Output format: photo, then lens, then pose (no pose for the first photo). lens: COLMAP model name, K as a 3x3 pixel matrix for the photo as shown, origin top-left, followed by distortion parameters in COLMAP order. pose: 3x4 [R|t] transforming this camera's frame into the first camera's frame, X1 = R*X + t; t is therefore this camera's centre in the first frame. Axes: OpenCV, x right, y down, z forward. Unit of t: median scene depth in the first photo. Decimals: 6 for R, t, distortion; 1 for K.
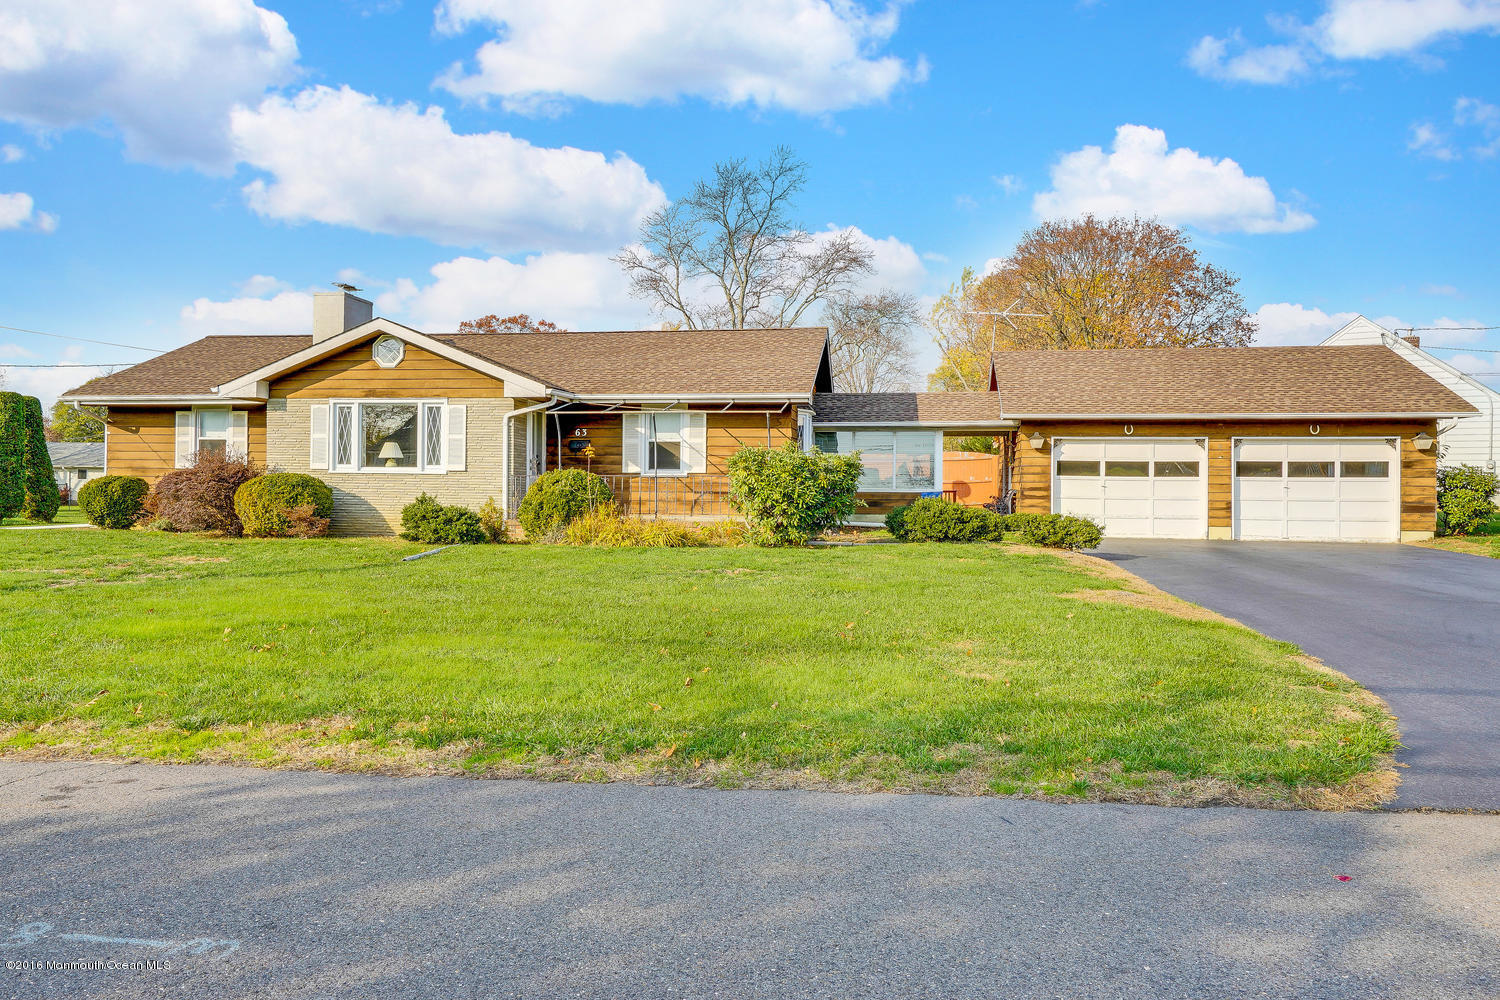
lens RADIAL K [[1125.4, 0, 721.4], [0, 1125.4, 476.1], [0, 0, 1]] dist [0.000705, 0.000895]
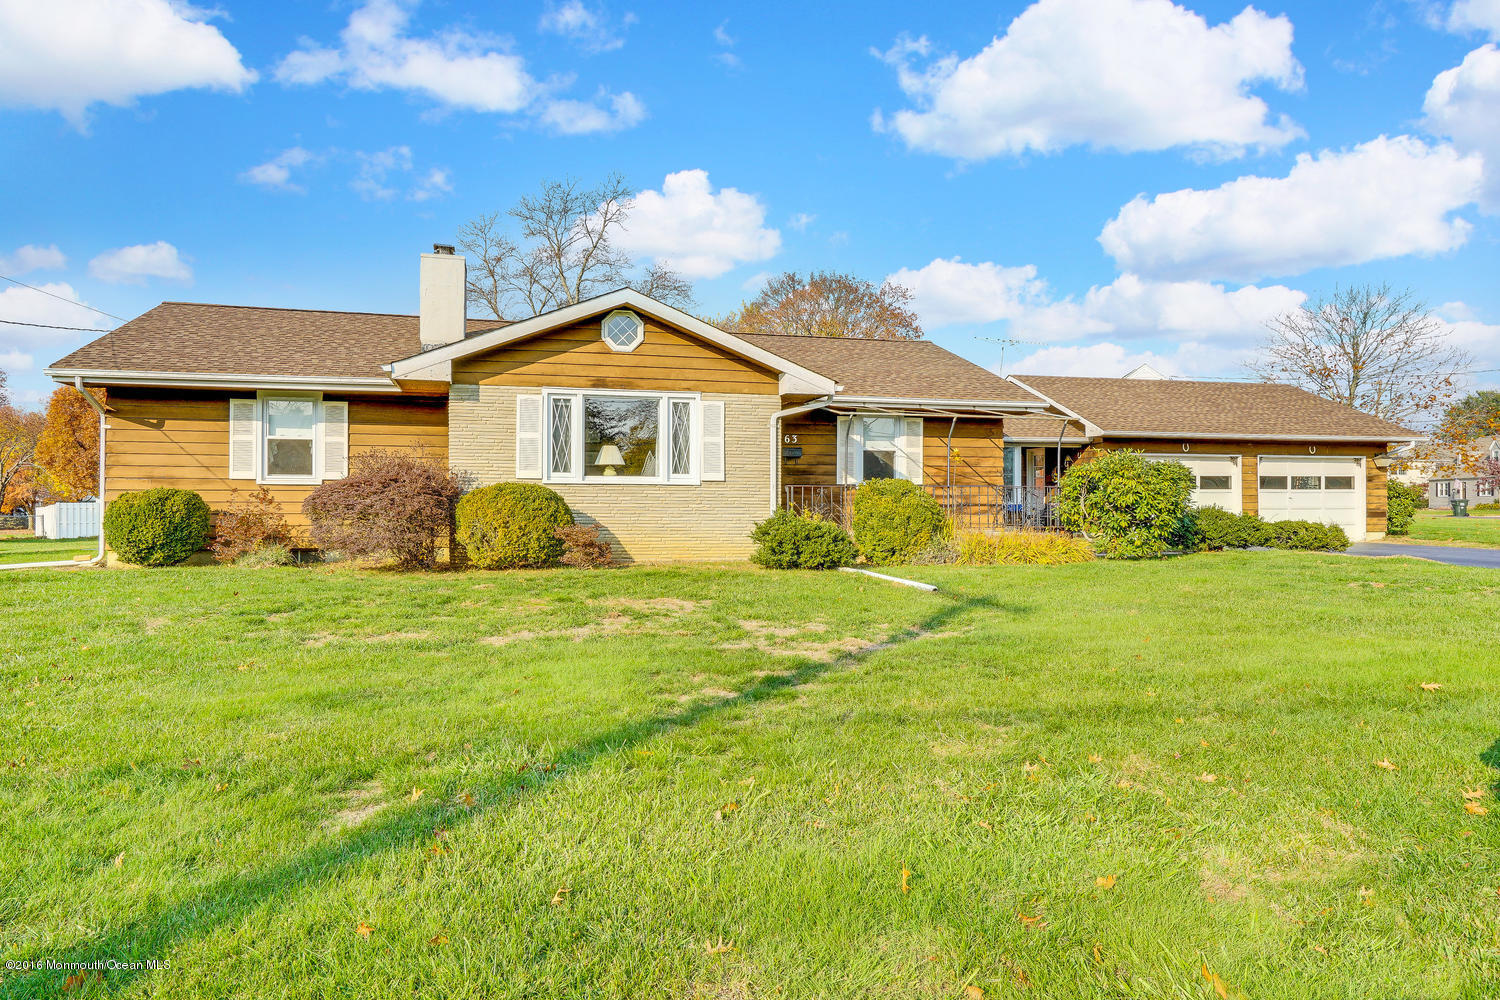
lens RADIAL K [[981.3, 0, 755.5], [0, 981.3, 495.4], [0, 0, 1]] dist [0.006398, -0.002301]
pose [[0.901678, -0.003589, 0.432393, -0.491096], [0.004417, 0.999990, -0.000909, 0.006379], [-0.432386, 0.002730, 0.901685, 0.317006]]
